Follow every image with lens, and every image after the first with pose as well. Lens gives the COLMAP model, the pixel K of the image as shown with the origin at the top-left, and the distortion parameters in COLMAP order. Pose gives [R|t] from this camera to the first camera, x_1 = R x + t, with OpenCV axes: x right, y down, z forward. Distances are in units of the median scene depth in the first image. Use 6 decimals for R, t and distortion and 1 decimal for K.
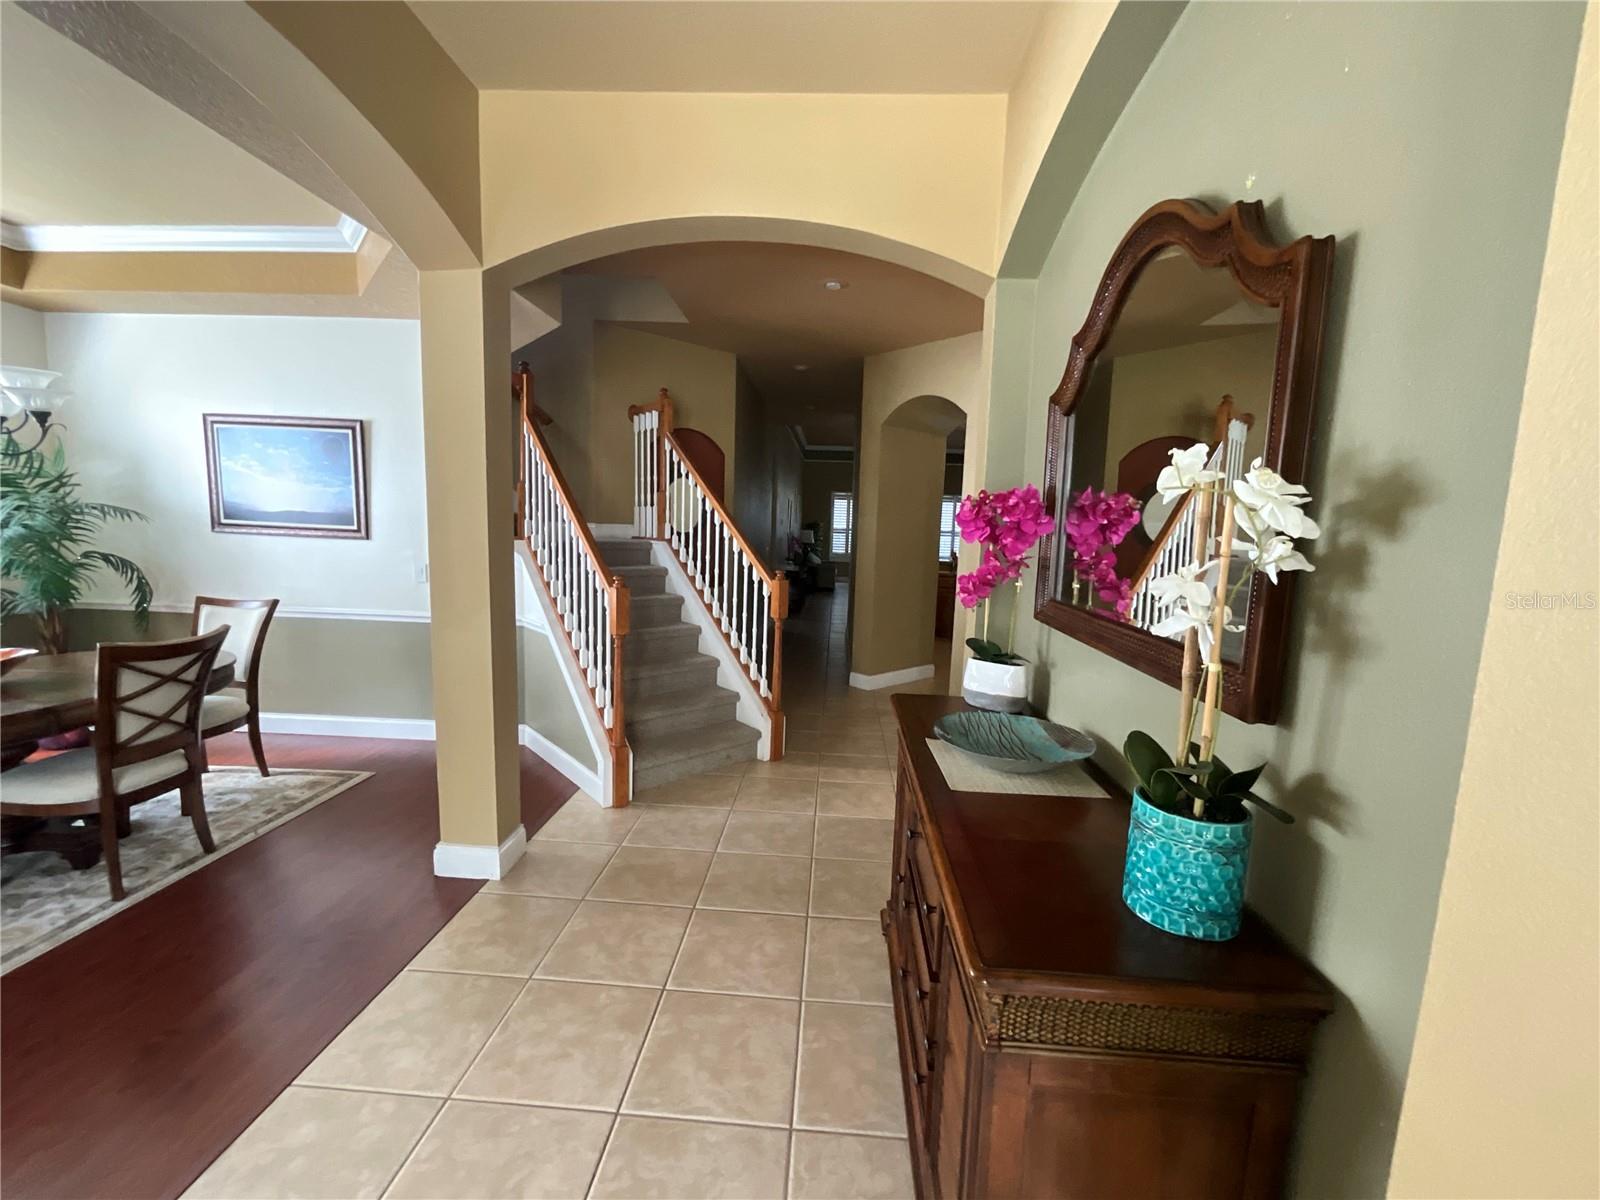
lens RADIAL K [[649.5, 0, 796.6], [0, 649.5, 599.5], [0, 0, 1]] dist [0.008258, -0.000316]
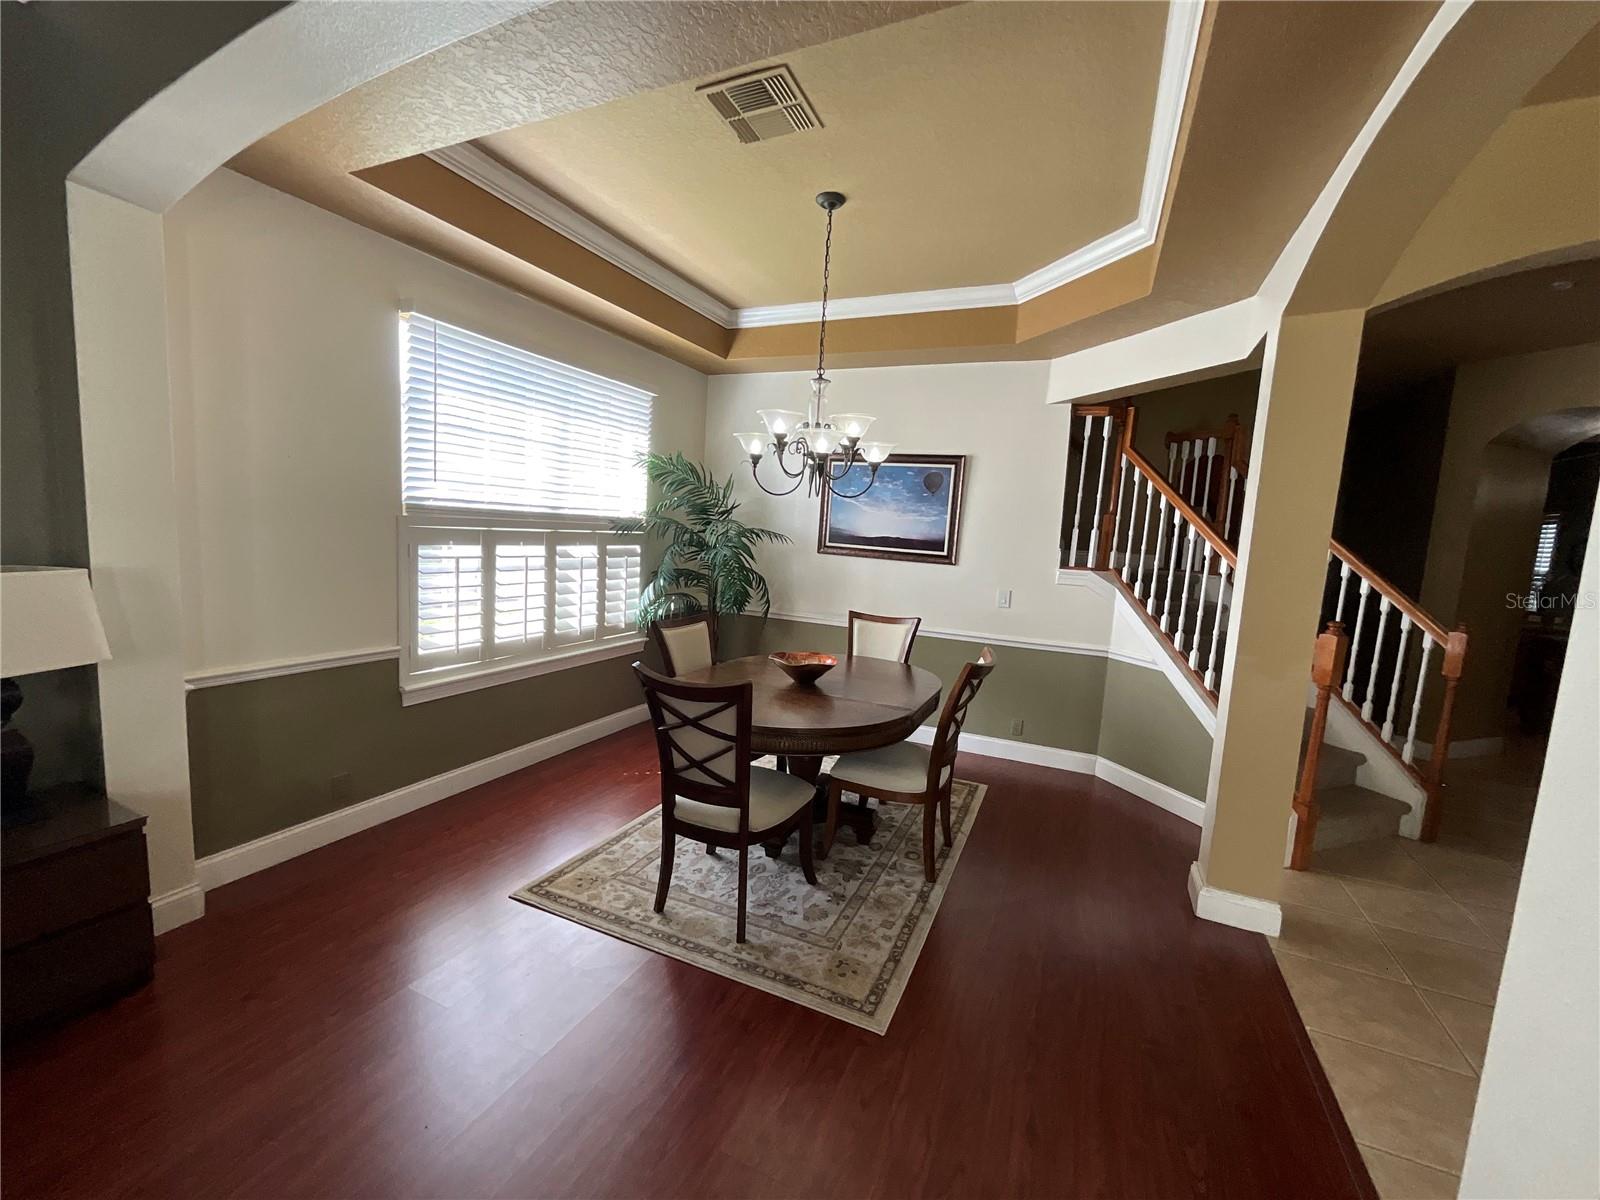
lens RADIAL K [[649.5, 0, 802.6], [0, 649.5, 599.0], [0, 0, 1]] dist [0.008258, -0.000316]
pose [[0.939787, 0.059610, -0.336521, -0.538815], [-0.065805, 0.997808, -0.007023, -0.011597], [0.335364, 0.028745, 0.941650, -0.104702]]
